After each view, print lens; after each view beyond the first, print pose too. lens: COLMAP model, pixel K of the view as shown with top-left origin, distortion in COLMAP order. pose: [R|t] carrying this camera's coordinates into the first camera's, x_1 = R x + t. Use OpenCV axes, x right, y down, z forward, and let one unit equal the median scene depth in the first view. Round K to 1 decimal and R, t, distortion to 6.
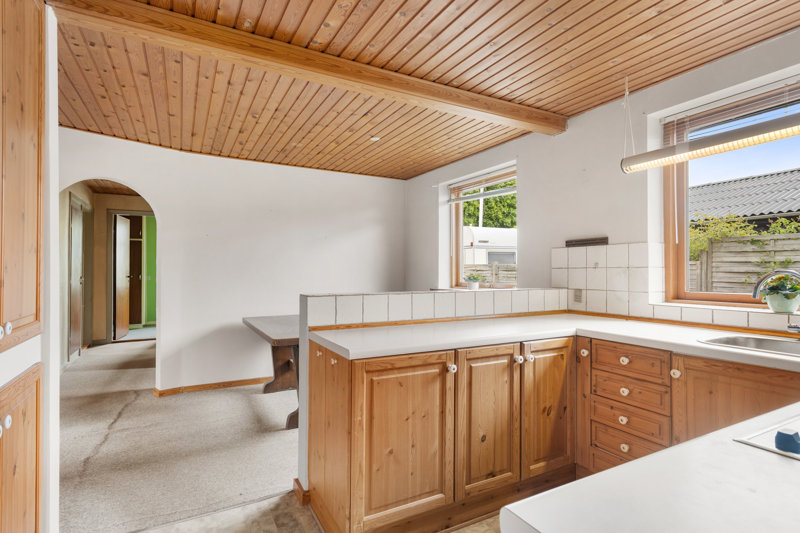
lens RADIAL K [[408.0, 0, 403.2], [0, 408.0, 269.3], [0, 0, 1]] dist [0.005709, 0.000865]
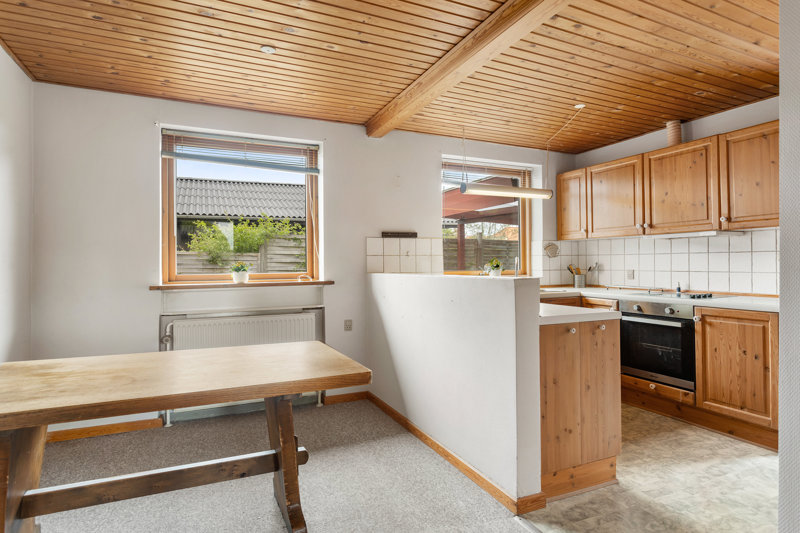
lens RADIAL K [[452.3, 0, 401.6], [0, 452.3, 265.4], [0, 0, 1]] dist [0.005026, 0.000568]
pose [[0.059625, -0.000993, 0.998220, -0.876349], [0.002302, 0.999997, 0.000858, 0.024212], [-0.998218, 0.002247, 0.059627, 0.863794]]
